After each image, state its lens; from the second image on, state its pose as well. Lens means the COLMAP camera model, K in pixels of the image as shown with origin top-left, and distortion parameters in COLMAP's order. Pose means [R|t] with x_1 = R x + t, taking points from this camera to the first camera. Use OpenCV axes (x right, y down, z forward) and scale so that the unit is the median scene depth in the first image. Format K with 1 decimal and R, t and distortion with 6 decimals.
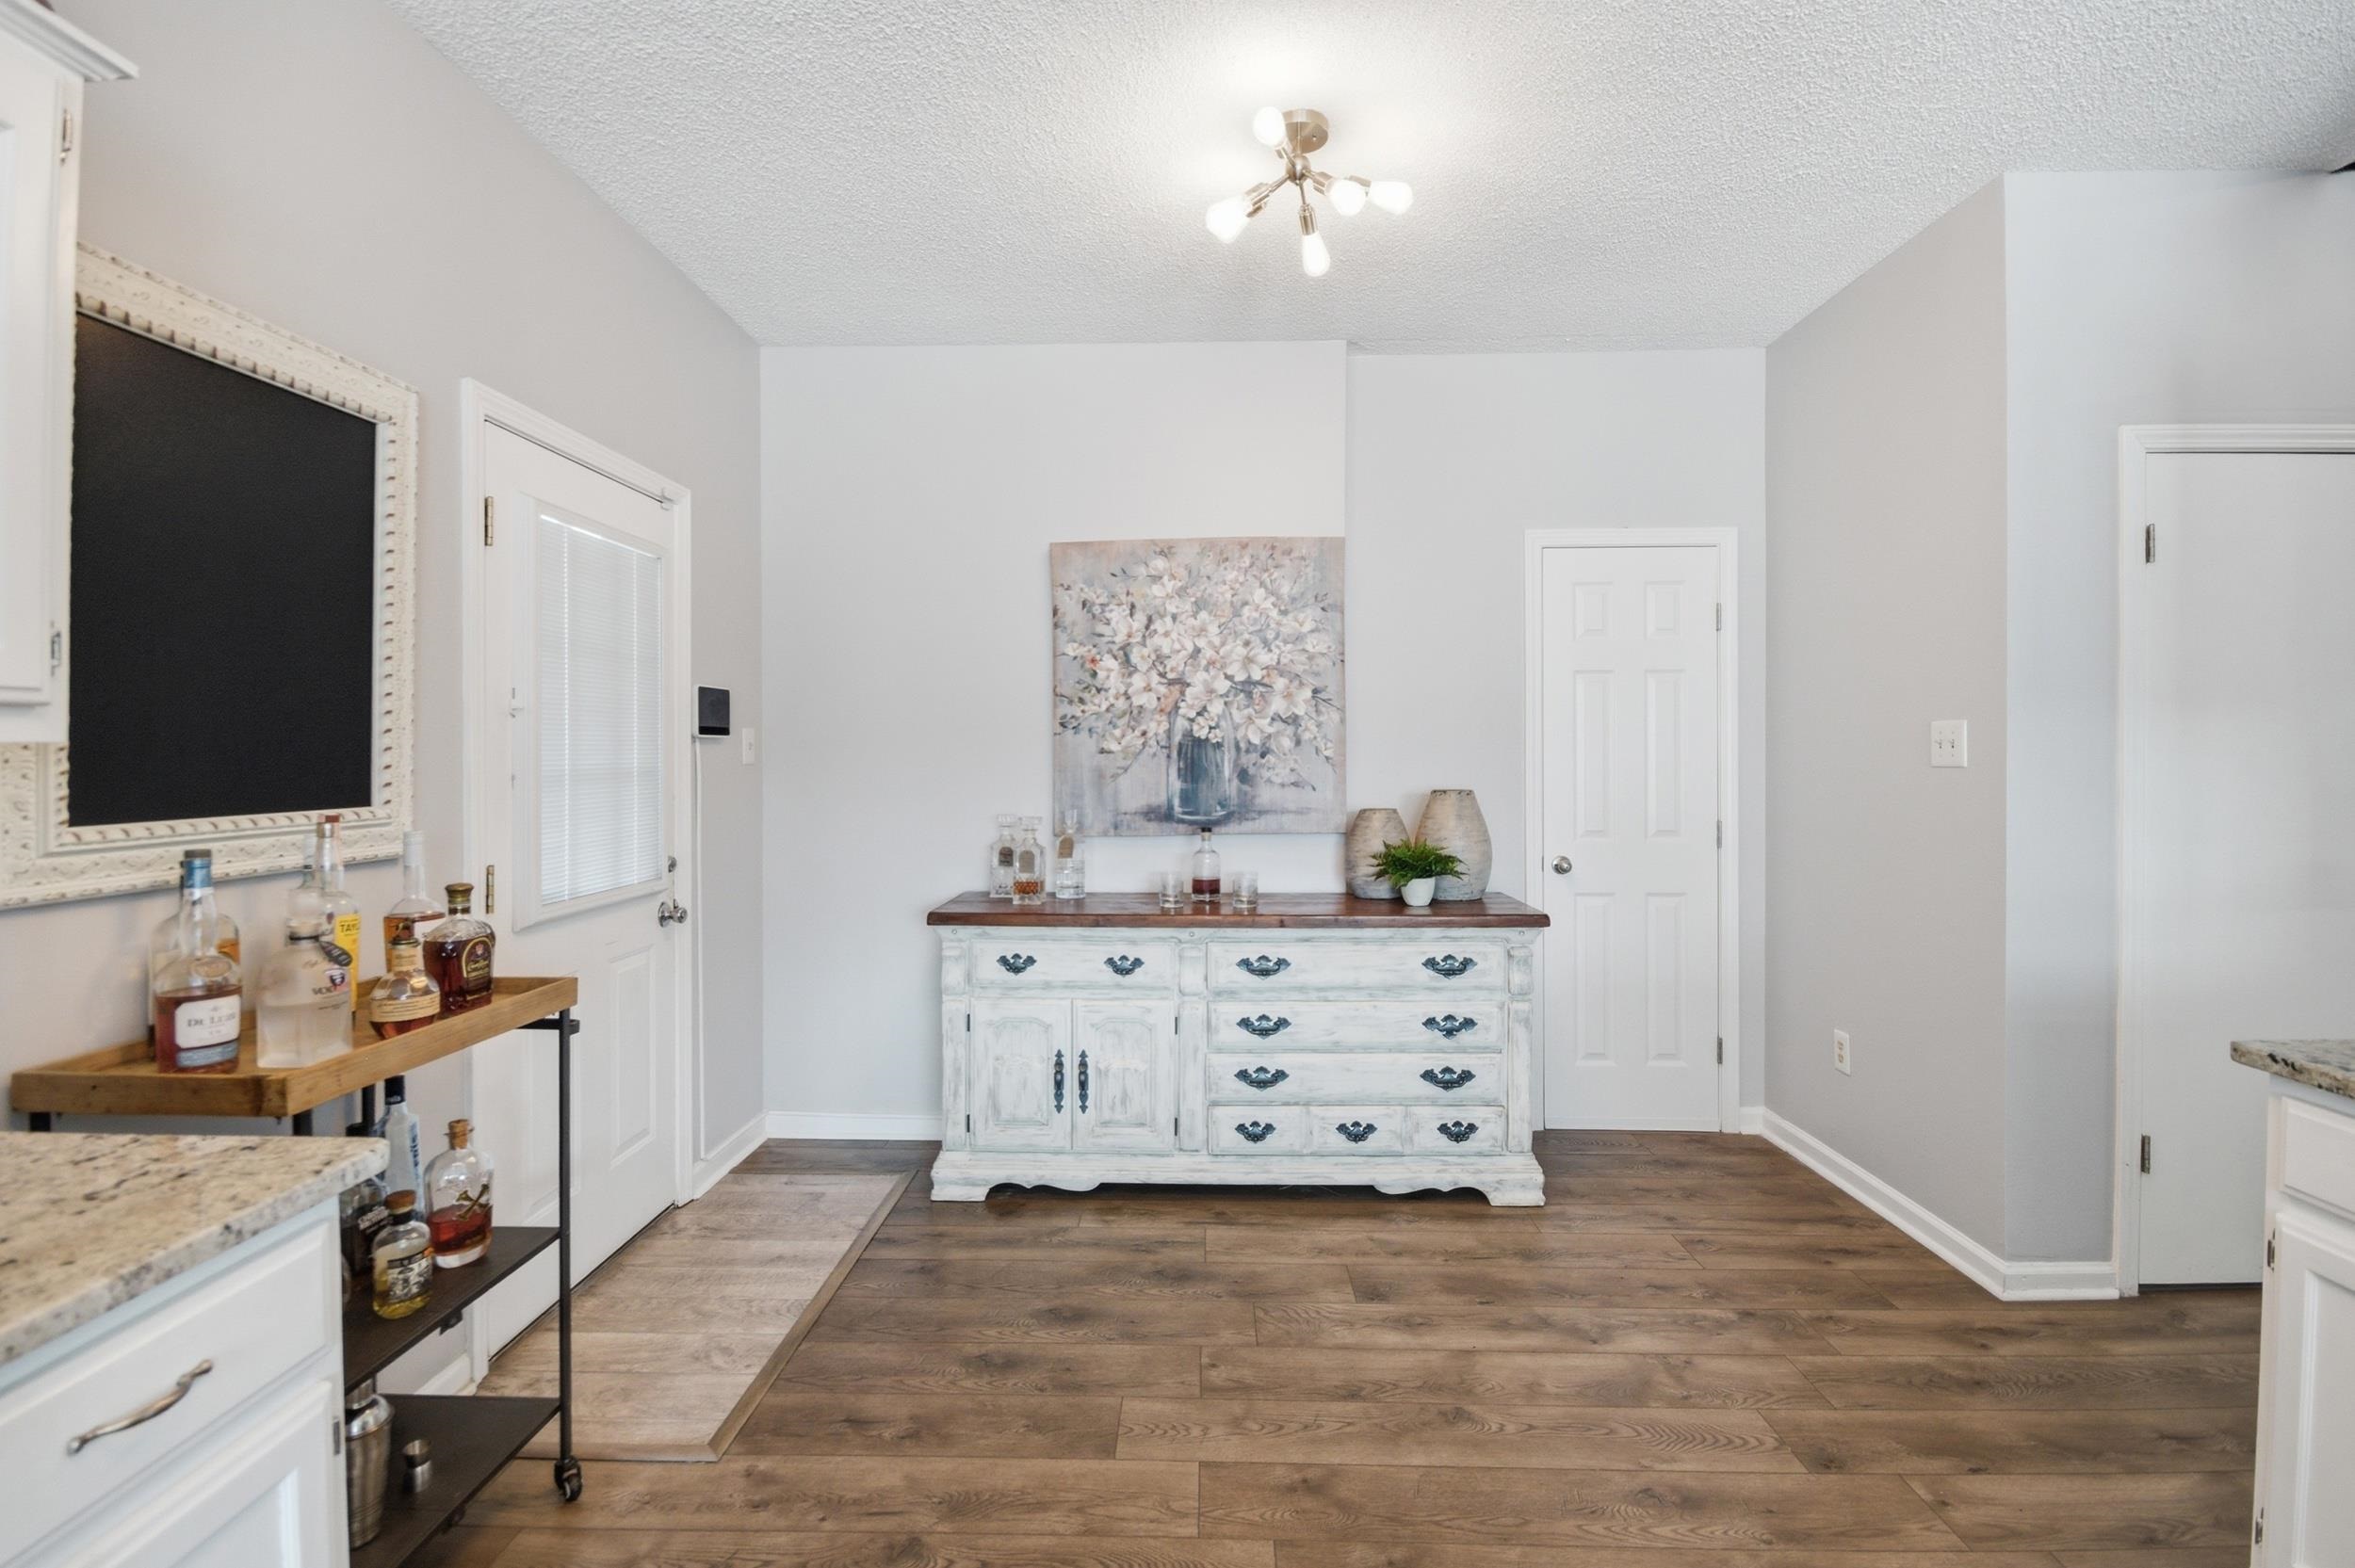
lens RADIAL K [[1059.5, 0, 1173.0], [0, 1059.5, 765.7], [0, 0, 1]] dist [0.001178, -0.006264]
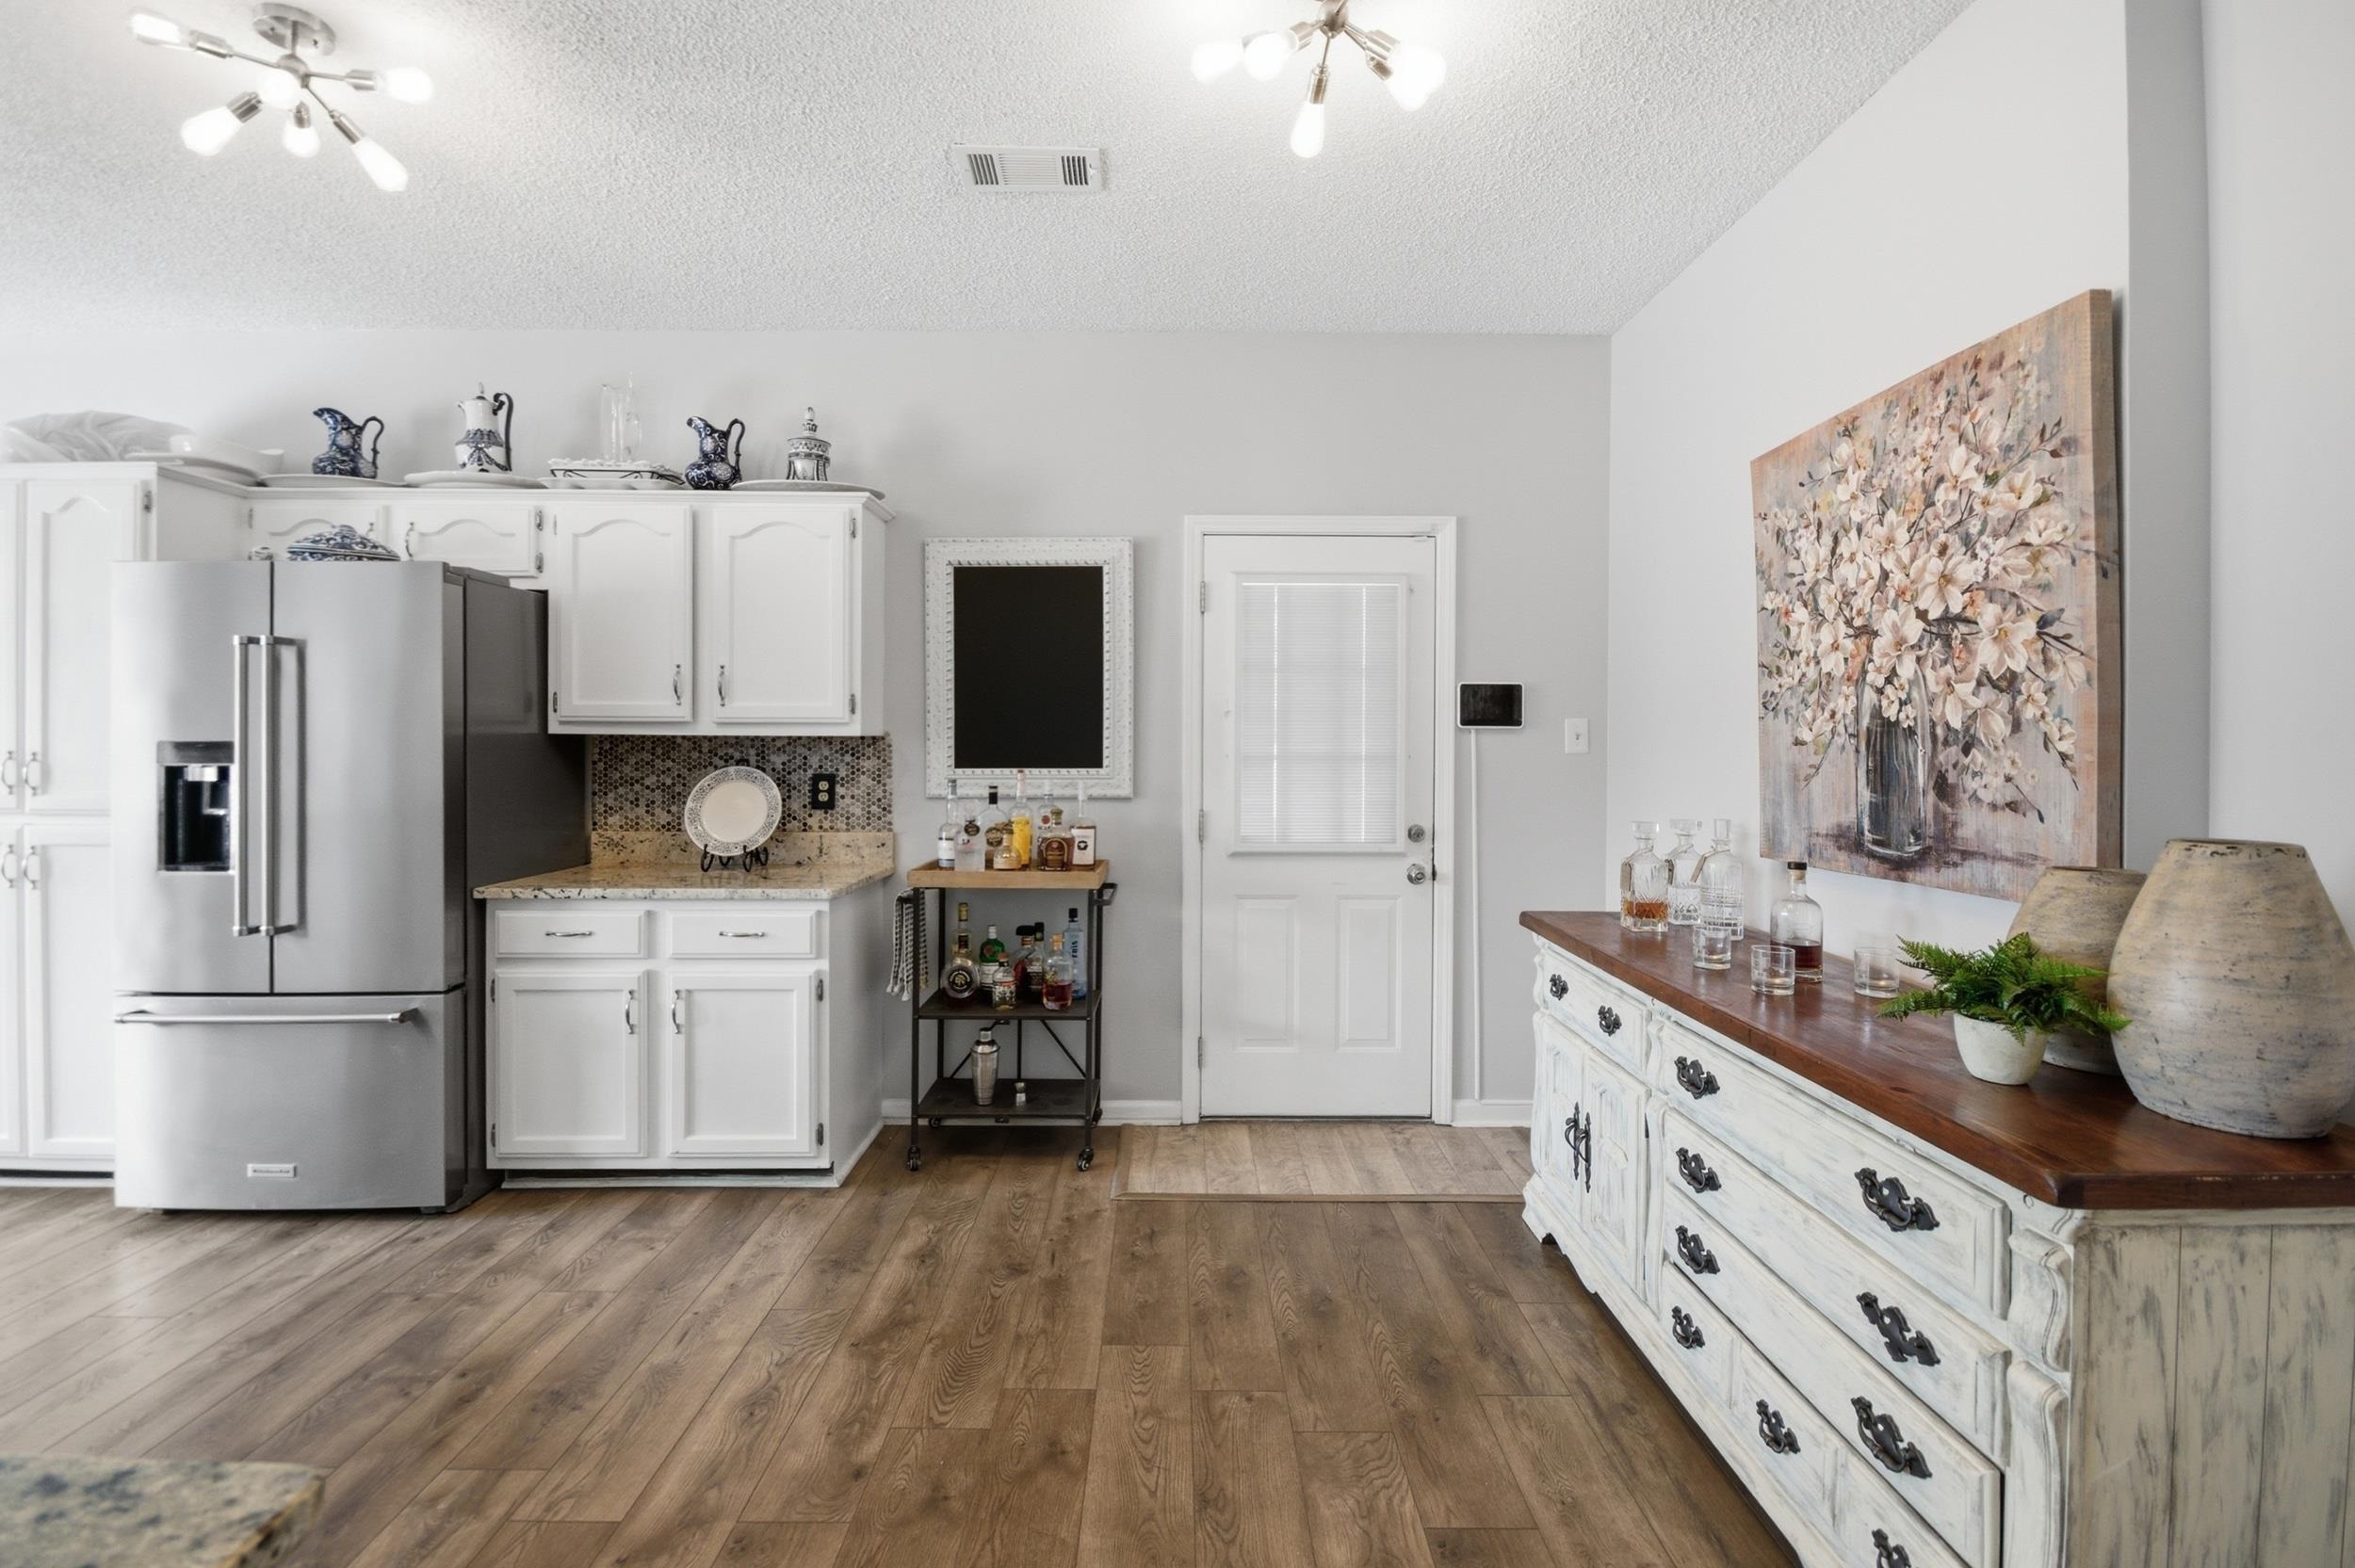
lens RADIAL K [[1070.4, 0, 1173.7], [0, 1070.4, 749.8], [0, 0, 1]] dist [-0.000565, -0.000153]
pose [[0.024925, 0.009039, -0.999648, 0.627765], [-0.017651, 0.999807, 0.008600, -0.007426], [0.999533, 0.017430, 0.025079, 0.580803]]
